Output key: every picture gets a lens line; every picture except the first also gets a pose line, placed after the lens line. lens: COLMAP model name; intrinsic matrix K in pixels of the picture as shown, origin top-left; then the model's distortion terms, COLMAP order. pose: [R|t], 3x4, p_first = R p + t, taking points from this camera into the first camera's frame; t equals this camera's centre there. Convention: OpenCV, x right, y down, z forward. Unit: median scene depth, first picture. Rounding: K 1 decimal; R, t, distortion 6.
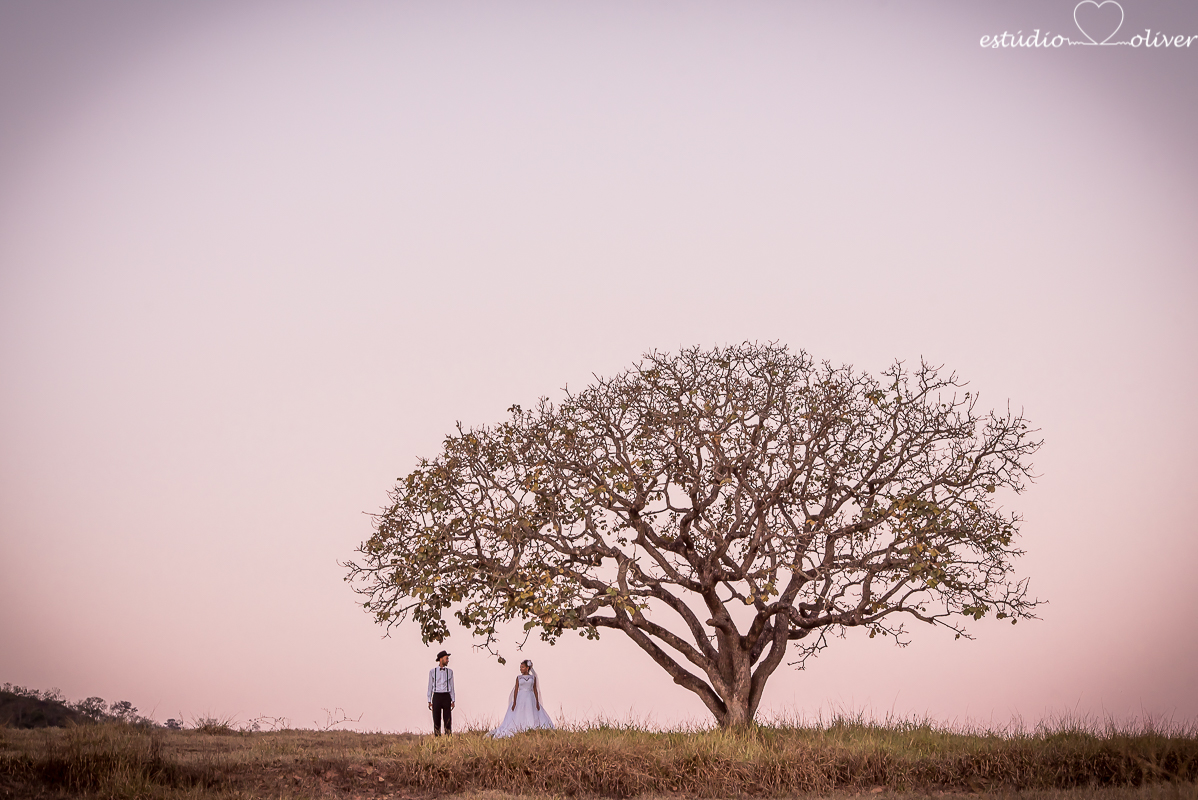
lens RADIAL K [[3568.2, 0, 598.5], [0, 3568.2, 402.2], [0, 0, 1]] dist [0.326337, 0.000000]
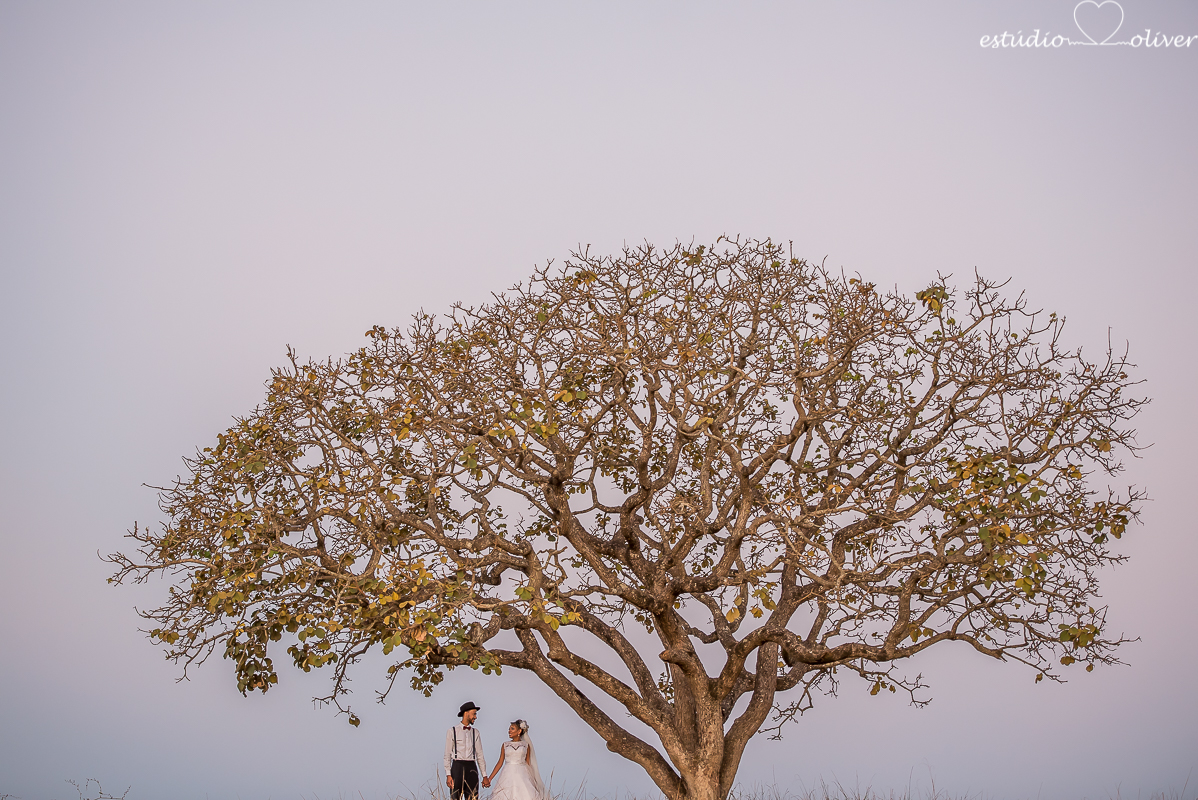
lens RADIAL K [[3072.7, 0, 598.6], [0, 3072.7, 396.9], [0, 0, 1]] dist [0.149879, 0.000000]
pose [[0.999083, 0.011225, 0.041324, -0.005459], [-0.008913, 0.998407, -0.055705, 0.044320], [-0.041884, 0.055285, 0.997592, 0.414738]]
